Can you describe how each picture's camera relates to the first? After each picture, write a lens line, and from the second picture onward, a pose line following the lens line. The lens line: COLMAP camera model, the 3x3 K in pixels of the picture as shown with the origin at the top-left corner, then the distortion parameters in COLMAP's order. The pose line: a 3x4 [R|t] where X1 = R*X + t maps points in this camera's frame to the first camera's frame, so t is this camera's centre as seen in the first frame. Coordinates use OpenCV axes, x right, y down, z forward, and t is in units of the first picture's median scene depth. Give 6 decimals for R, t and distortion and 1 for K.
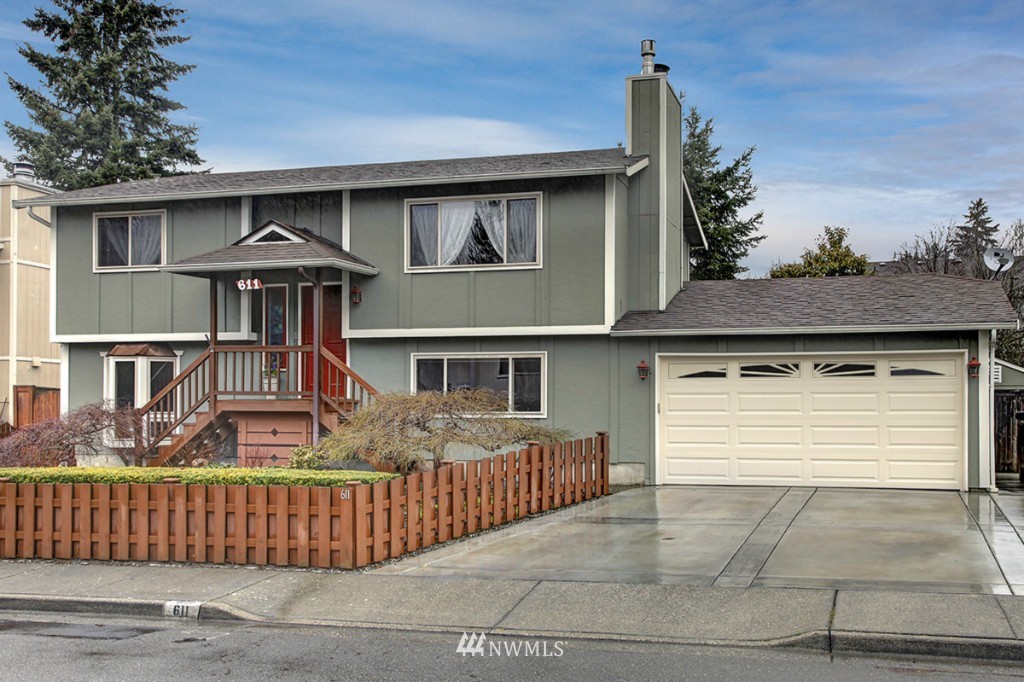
lens RADIAL K [[487.6, 0, 539.3], [0, 487.6, 341.0], [0, 0, 1]] dist [-0.060992, 0.028828]
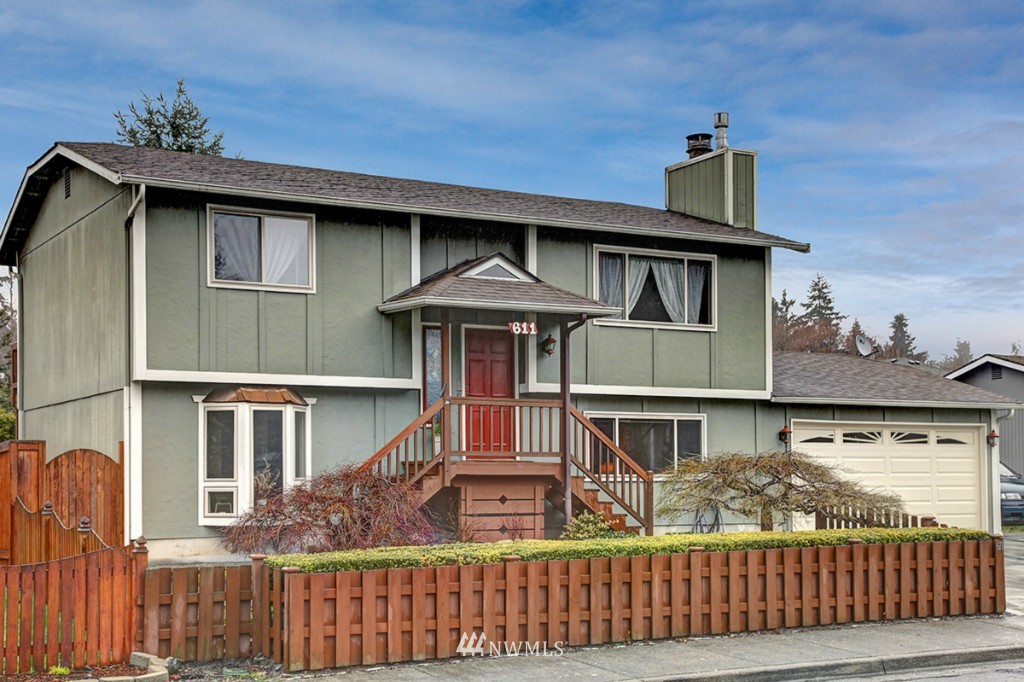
lens RADIAL K [[529.4, 0, 596.6], [0, 529.4, 396.8], [0, 0, 1]] dist [-0.026173, 0.039757]
pose [[0.948433, 0.043330, 0.314003, -0.588955], [-0.041976, 0.999057, -0.011075, 0.008222], [-0.314187, -0.002676, 0.949357, 0.038762]]
